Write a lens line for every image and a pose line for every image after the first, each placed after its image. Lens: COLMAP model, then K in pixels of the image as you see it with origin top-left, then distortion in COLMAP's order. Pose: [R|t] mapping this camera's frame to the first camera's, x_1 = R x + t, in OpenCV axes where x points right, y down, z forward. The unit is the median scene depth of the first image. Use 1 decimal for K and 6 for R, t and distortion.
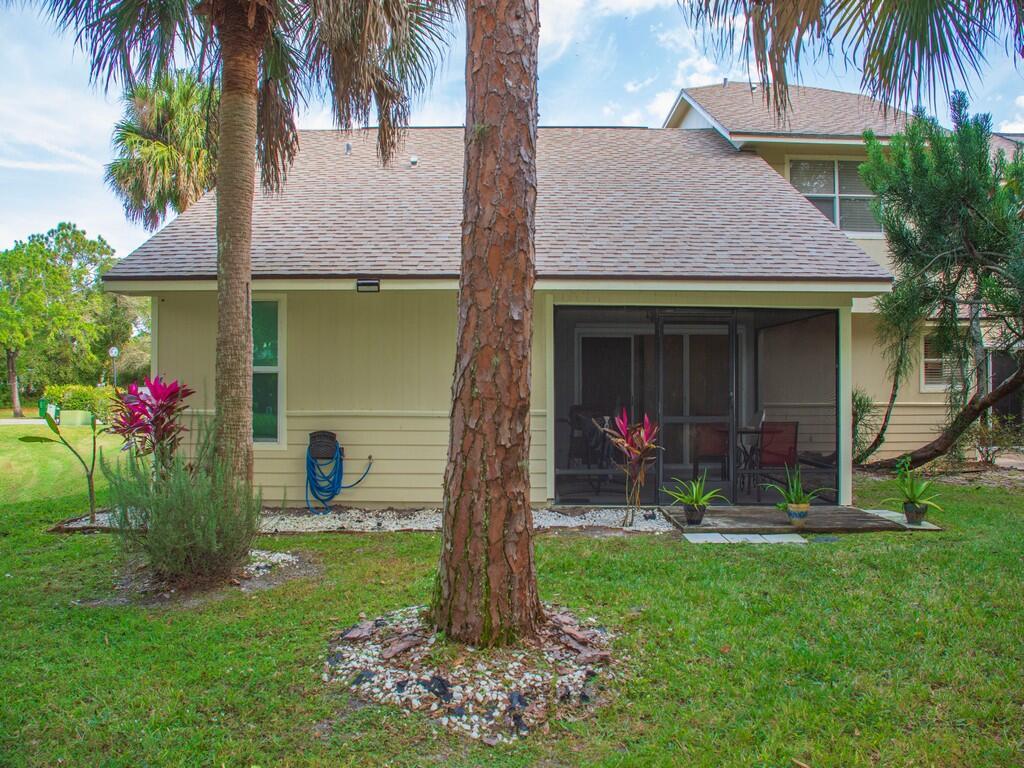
lens RADIAL K [[800.8, 0, 512.7], [0, 800.8, 385.8], [0, 0, 1]] dist [-0.105596, 0.041414]
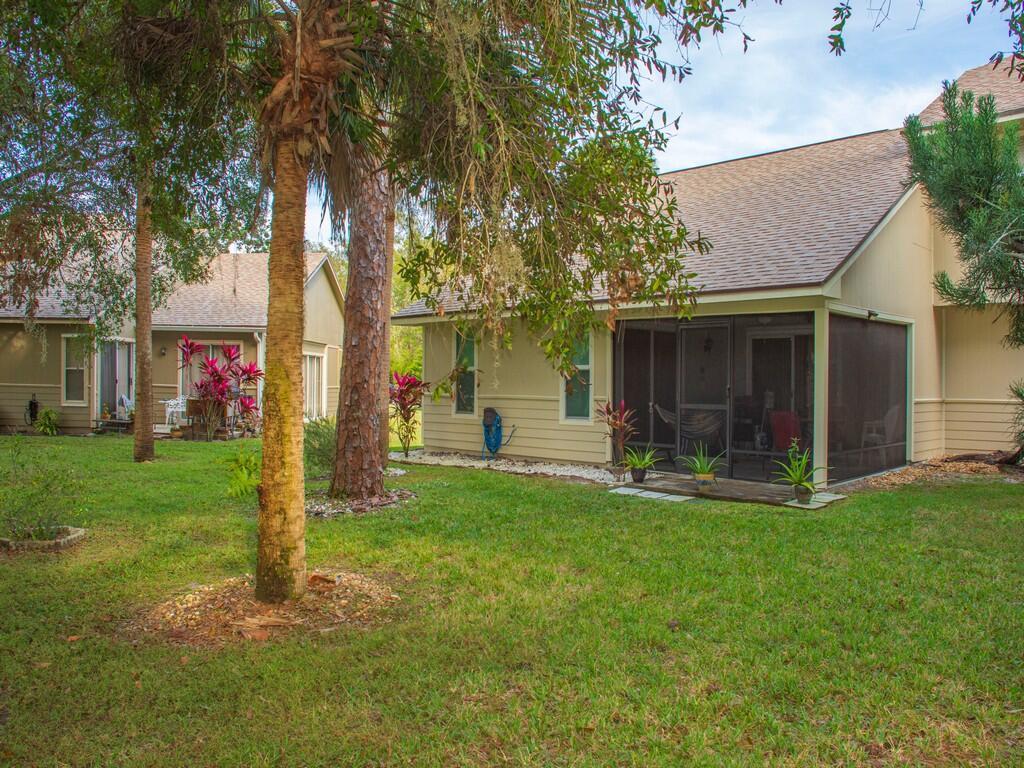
lens RADIAL K [[800.8, 0, 509.6], [0, 800.8, 381.2], [0, 0, 1]] dist [-0.105596, 0.041414]
pose [[0.706535, 0.004133, -0.707666, 0.900789], [-0.007255, 0.999973, -0.001404, 0.006270], [0.707641, 0.006126, 0.706546, -0.090322]]
